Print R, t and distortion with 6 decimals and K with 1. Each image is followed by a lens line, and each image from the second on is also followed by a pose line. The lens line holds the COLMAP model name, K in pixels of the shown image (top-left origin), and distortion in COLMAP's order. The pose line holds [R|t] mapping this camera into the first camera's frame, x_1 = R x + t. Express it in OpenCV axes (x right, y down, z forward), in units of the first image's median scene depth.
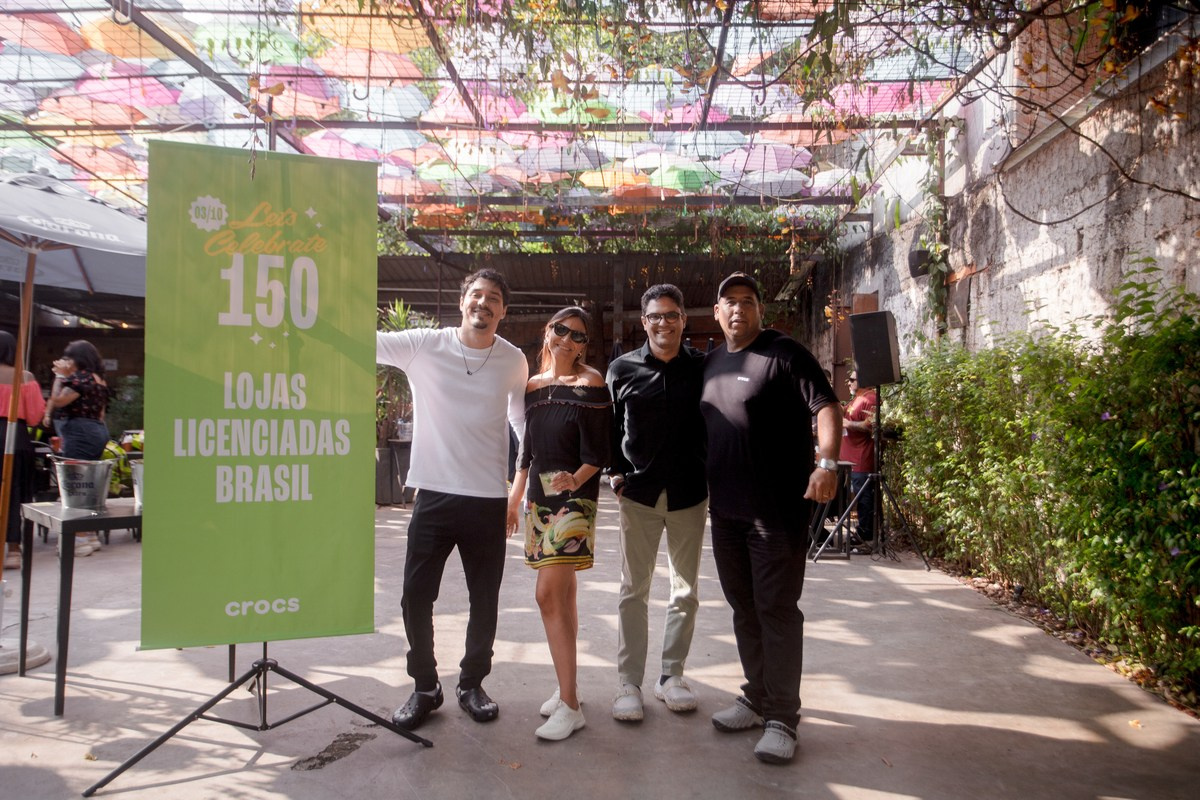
lens RADIAL K [[992.9, 0, 600.0], [0, 992.9, 400.0], [0, 0, 1]] dist [-0.087665, 0.055840]
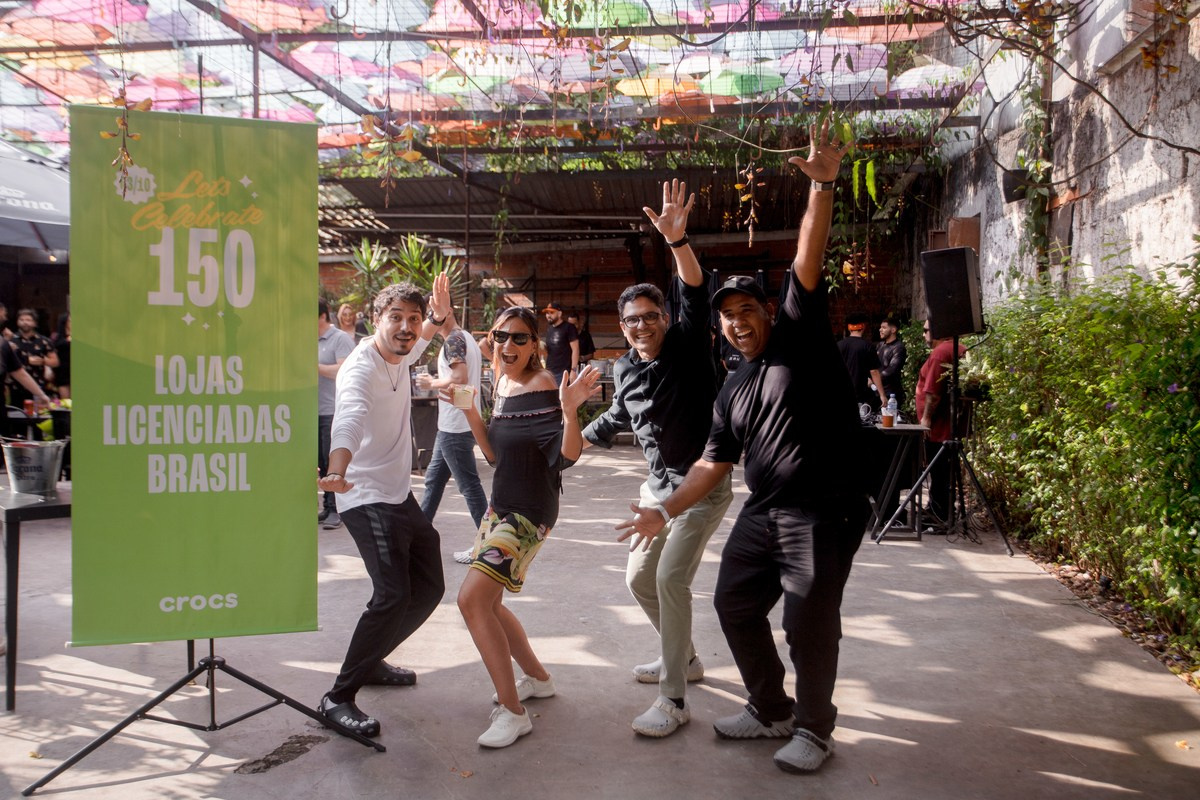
lens RADIAL K [[1218.3, 0, 600.0], [0, 1218.3, 400.0], [0, 0, 1]] dist [-0.060568, 0.004512]
pose [[0.995239, -0.005091, -0.097334, 0.085824], [0.011263, 0.997952, 0.062974, -0.030471], [0.096814, -0.063770, 0.993258, -0.062880]]
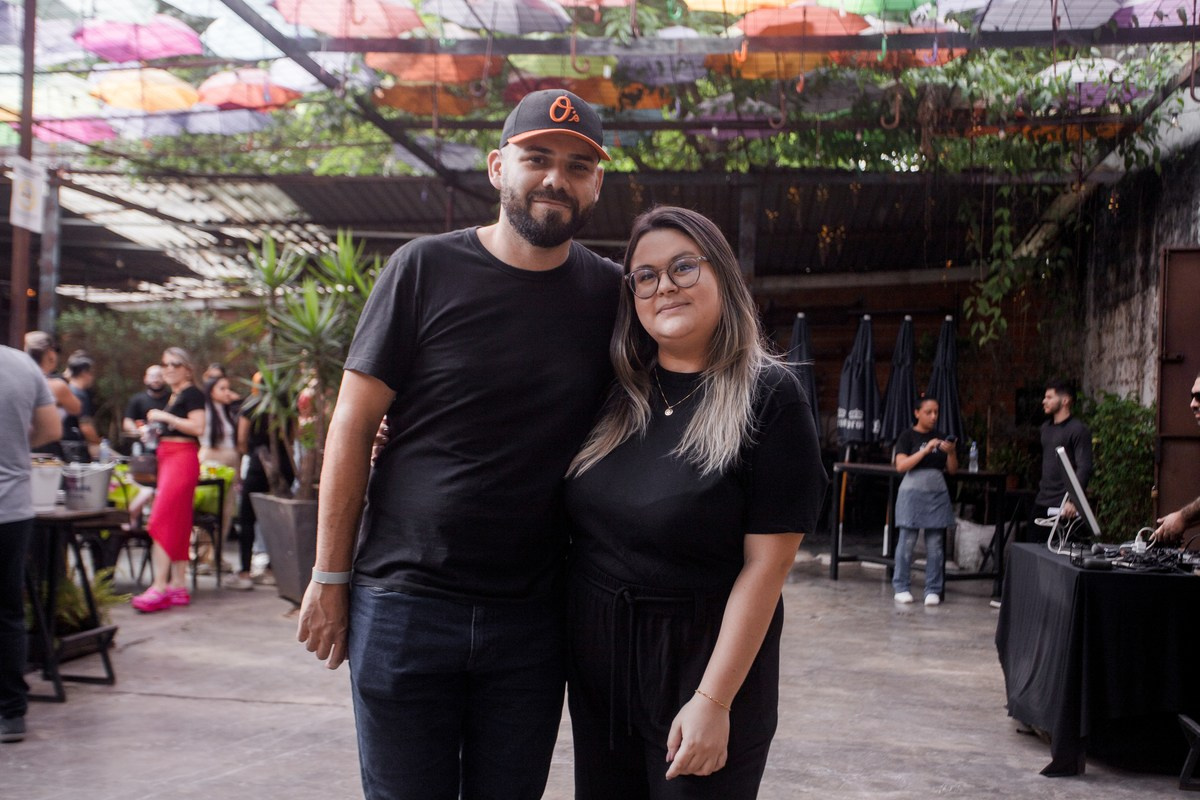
lens RADIAL K [[1096.8, 0, 621.5], [0, 1096.8, 401.5], [0, 0, 1]] dist [0.011328, -0.000968]
pose [[0.995488, 0.017440, -0.093275, 0.010415], [-0.019074, 0.999679, -0.016653, 0.001048], [0.092954, 0.018357, 0.995501, 0.568360]]
